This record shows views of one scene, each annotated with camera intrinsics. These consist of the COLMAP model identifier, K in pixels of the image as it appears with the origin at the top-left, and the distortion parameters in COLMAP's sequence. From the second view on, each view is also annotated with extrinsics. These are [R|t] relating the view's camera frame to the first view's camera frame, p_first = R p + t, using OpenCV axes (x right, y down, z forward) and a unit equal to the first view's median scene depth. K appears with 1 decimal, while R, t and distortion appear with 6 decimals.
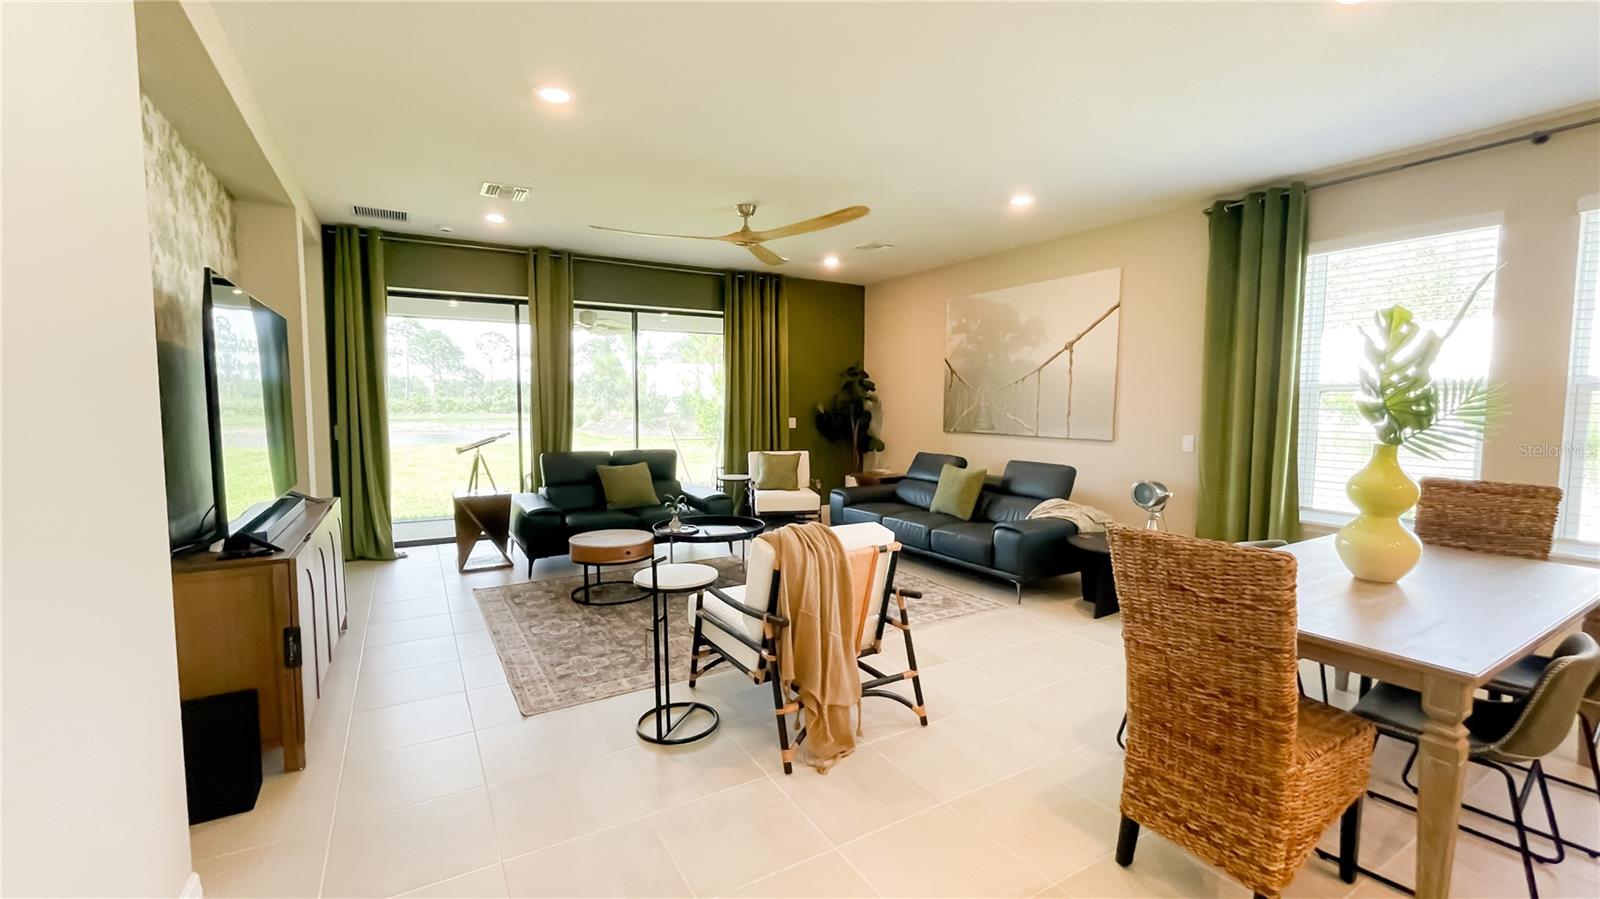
lens RADIAL K [[684.7, 0, 795.1], [0, 684.7, 445.3], [0, 0, 1]] dist [-0.008401, 0.000377]
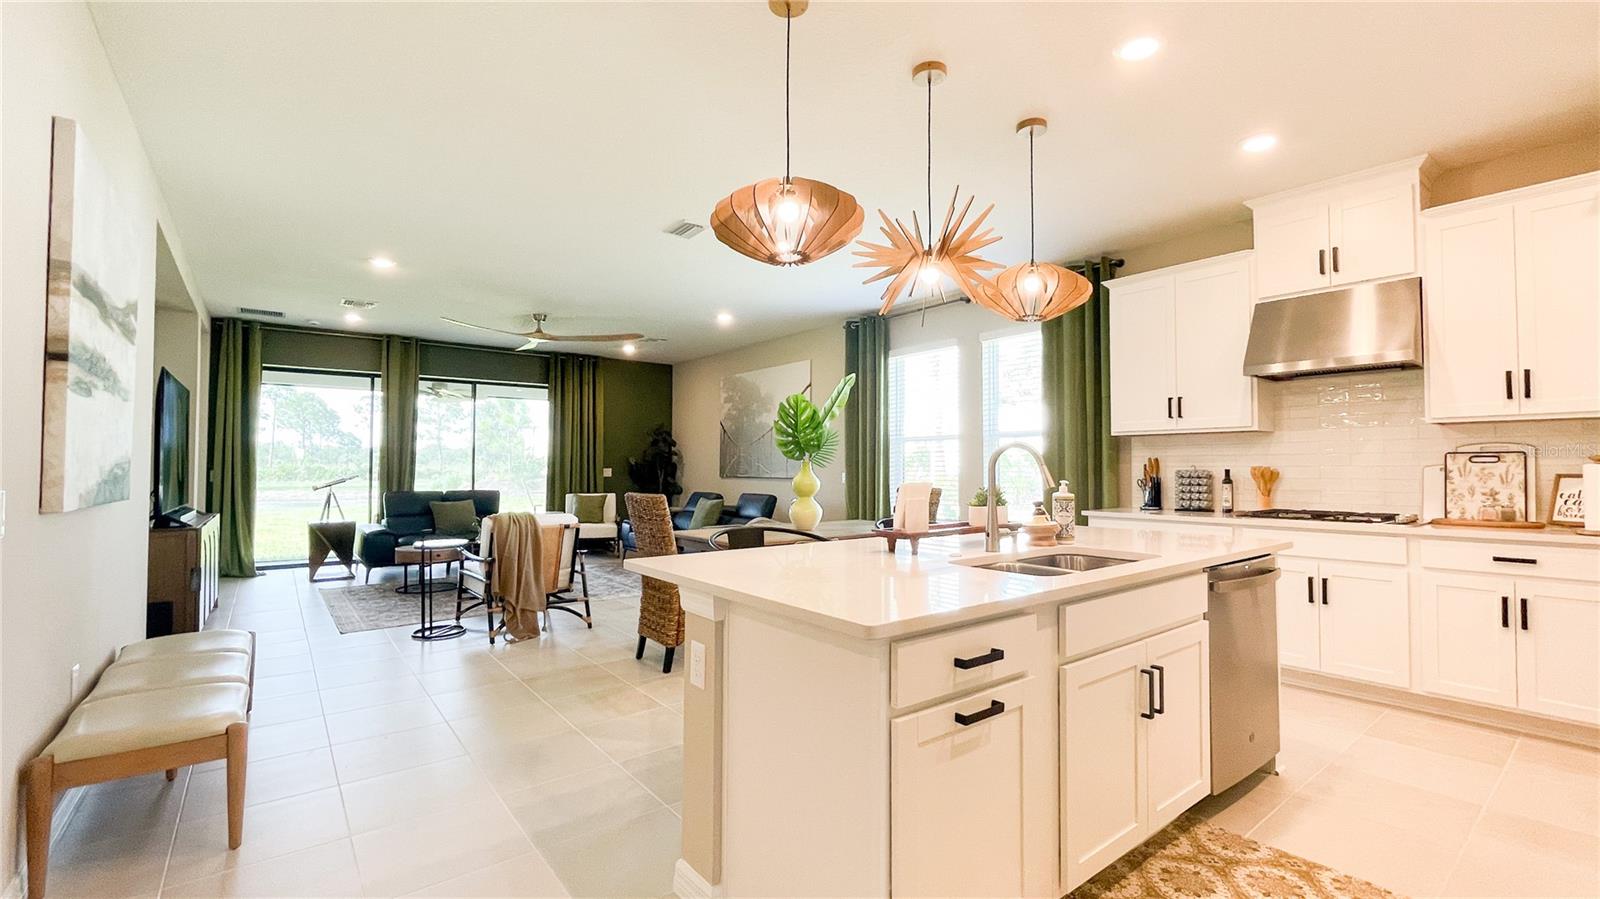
lens RADIAL K [[684.7, 0, 794.3], [0, 684.7, 439.9], [0, 0, 1]] dist [-0.008401, 0.000377]
pose [[0.990336, 0.001208, 0.138683, 0.220105], [0.013179, 0.994617, -0.102775, 0.057330], [-0.138060, 0.103610, 0.984989, -0.394059]]
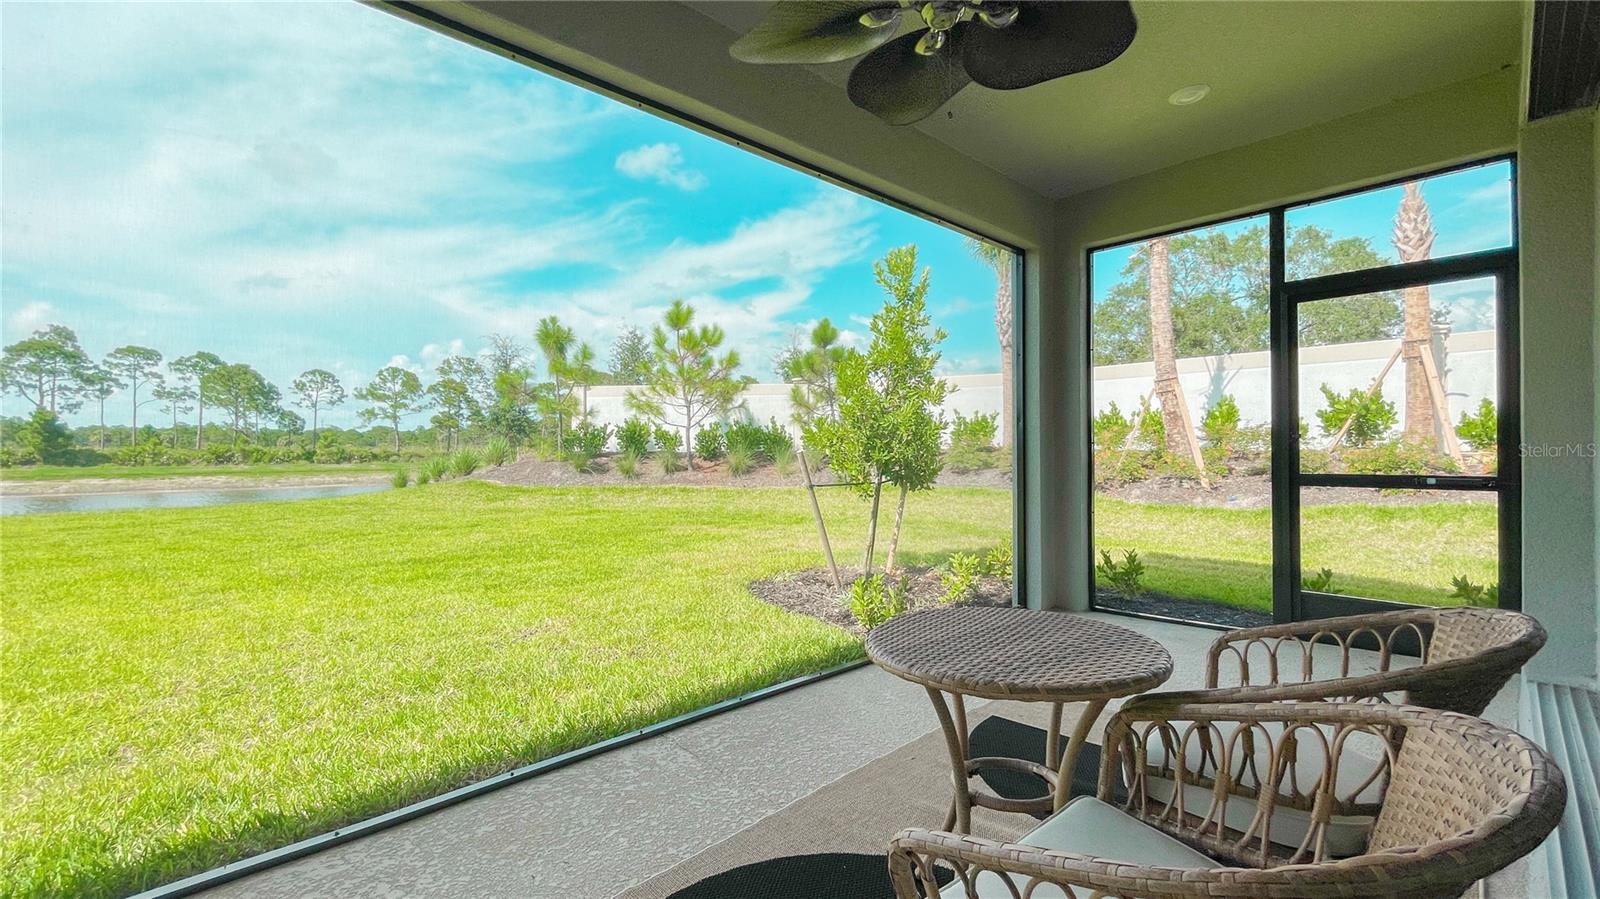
lens RADIAL K [[684.7, 0, 808.1], [0, 684.7, 447.9], [0, 0, 1]] dist [-0.008401, 0.000377]
pose [[0.977558, -0.005674, 0.210589, -0.937205], [0.019824, 0.997679, -0.065140, -0.013222], [-0.209731, 0.067853, 0.975402, 1.876761]]
